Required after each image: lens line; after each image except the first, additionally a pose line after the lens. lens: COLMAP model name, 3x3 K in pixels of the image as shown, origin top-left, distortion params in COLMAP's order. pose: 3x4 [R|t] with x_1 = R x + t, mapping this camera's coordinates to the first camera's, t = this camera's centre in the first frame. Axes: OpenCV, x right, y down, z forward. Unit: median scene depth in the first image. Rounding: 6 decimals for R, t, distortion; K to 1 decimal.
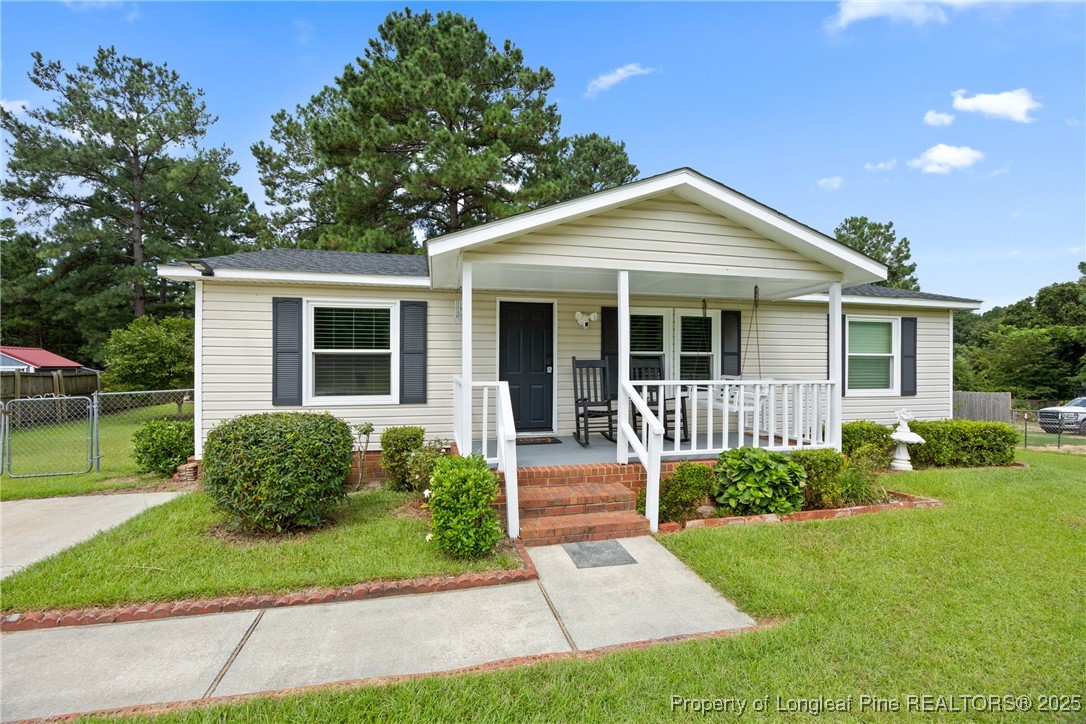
lens RADIAL K [[464.2, 0, 548.1], [0, 464.2, 359.9], [0, 0, 1]] dist [-0.020542, 0.000129]
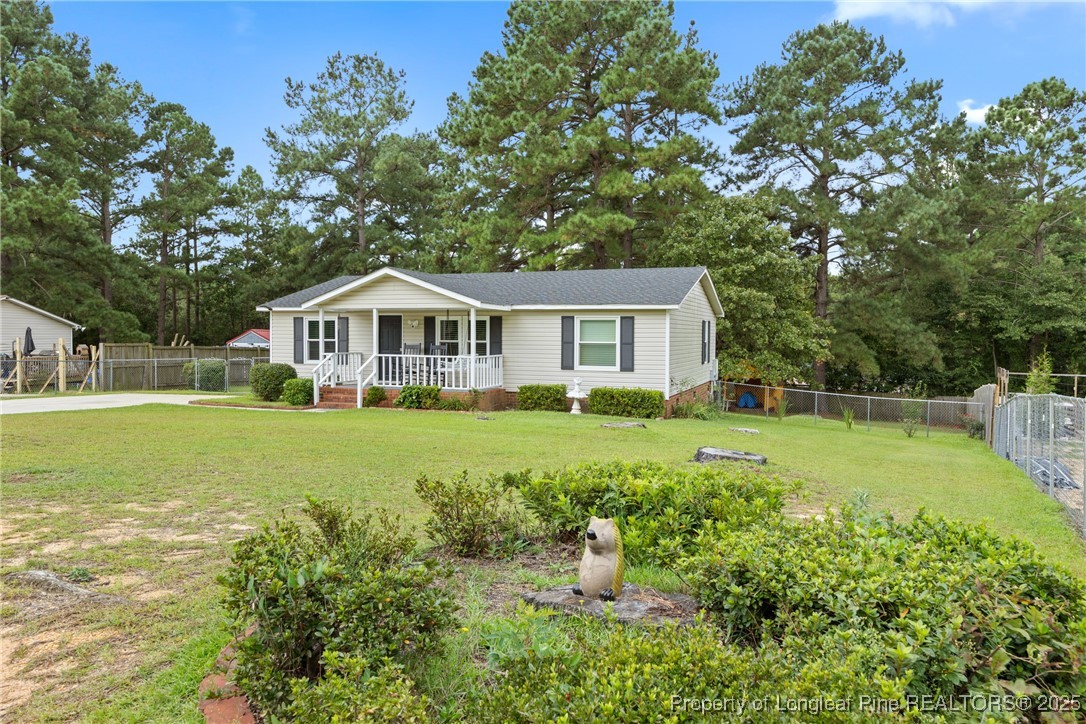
lens RADIAL K [[767.5, 0, 543.0], [0, 767.5, 362.0], [0, 0, 1]] dist [-0.011557, -0.003466]
pose [[0.831302, 0.021215, -0.555415, 1.956677], [-0.002369, 0.999397, 0.034627, -0.033992], [0.555815, -0.027470, 0.830852, -1.144981]]
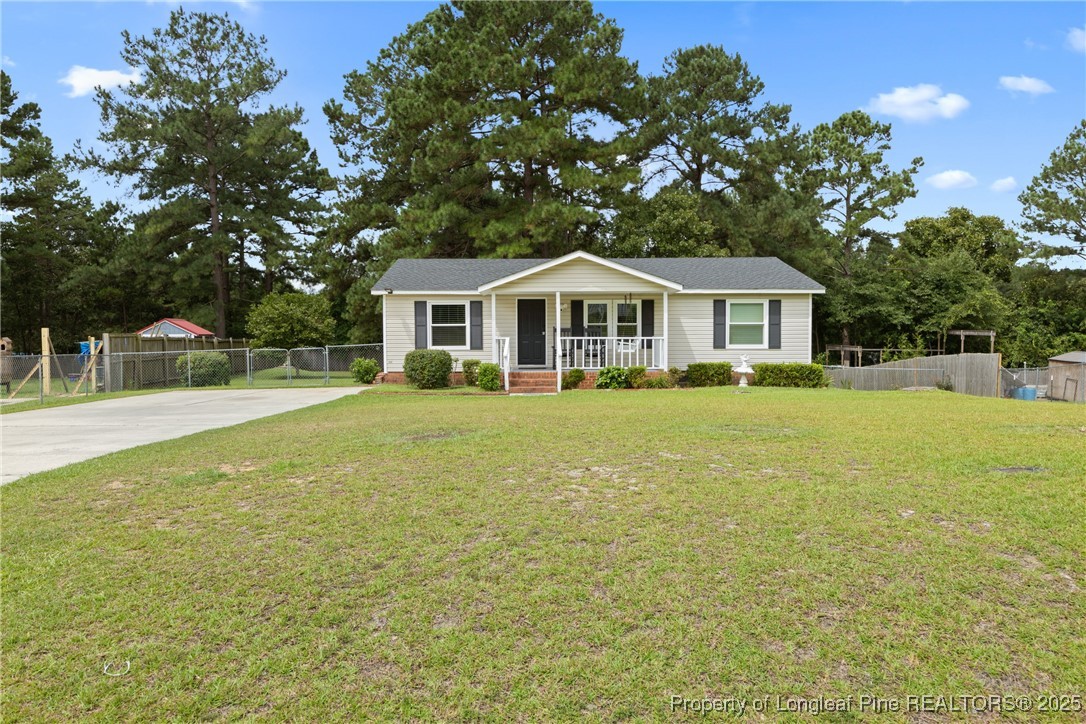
lens RADIAL K [[750.6, 0, 543.0], [0, 750.6, 362.0], [0, 0, 1]] dist [0.000381, -0.001368]
pose [[0.974956, 0.003146, -0.222378, 0.606266], [0.008307, 0.998687, 0.050551, -0.015520], [0.222245, -0.051133, 0.973649, -1.794561]]
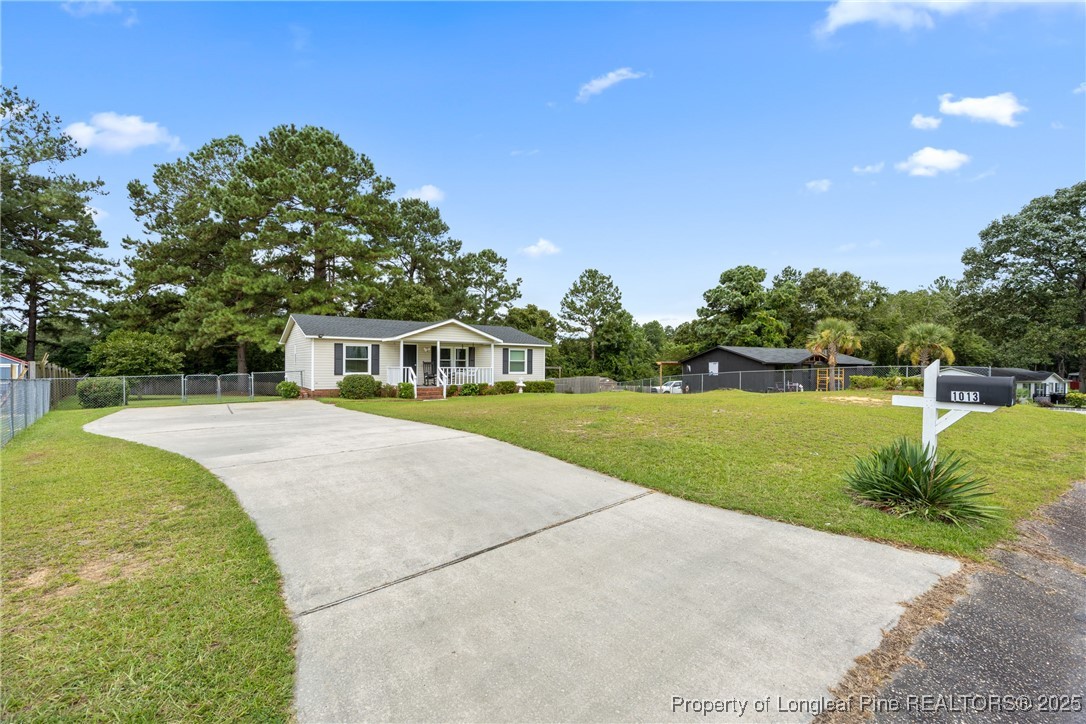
lens RADIAL K [[464.2, 0, 548.1], [0, 464.2, 359.9], [0, 0, 1]] dist [-0.020542, 0.000129]
pose [[0.921219, 0.006869, 0.388984, -0.354217], [-0.005205, 0.999972, -0.005333, -0.001621], [-0.389009, 0.002888, 0.921229, -2.074500]]
